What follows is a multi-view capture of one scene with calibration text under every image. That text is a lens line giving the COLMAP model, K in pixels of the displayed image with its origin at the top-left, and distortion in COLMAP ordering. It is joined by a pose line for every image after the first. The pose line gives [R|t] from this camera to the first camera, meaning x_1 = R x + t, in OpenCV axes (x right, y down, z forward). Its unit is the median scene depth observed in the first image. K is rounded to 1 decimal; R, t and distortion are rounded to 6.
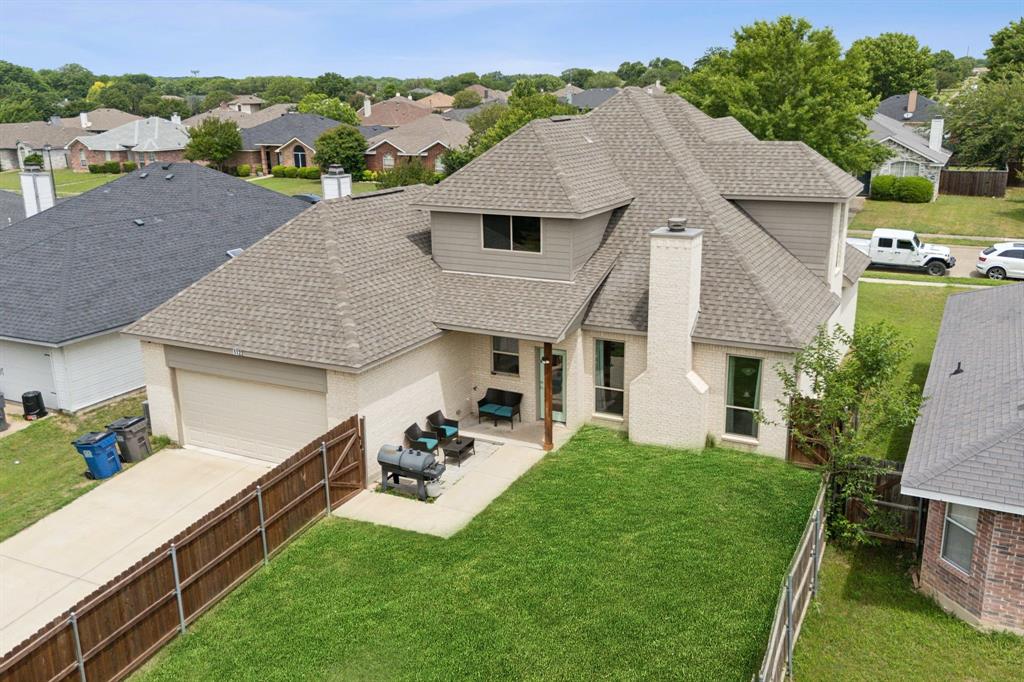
lens RADIAL K [[904.5, 0, 511.7], [0, 904.5, 341.1], [0, 0, 1]] dist [0.058708, -0.027333]
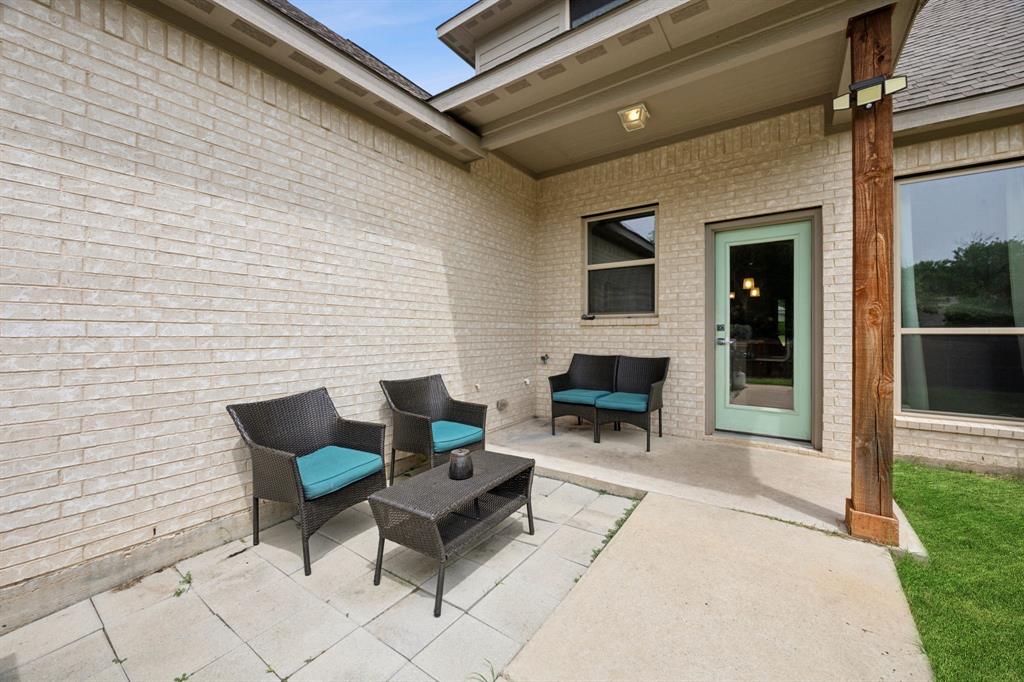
lens RADIAL K [[395.1, 0, 514.0], [0, 395.1, 337.5], [0, 0, 1]] dist [-0.000690, -0.000015]
pose [[0.990726, 0.017156, -0.134784, -0.031171], [-0.052072, 0.964197, -0.260023, 0.099397], [0.125498, 0.264630, 0.956149, 0.855713]]
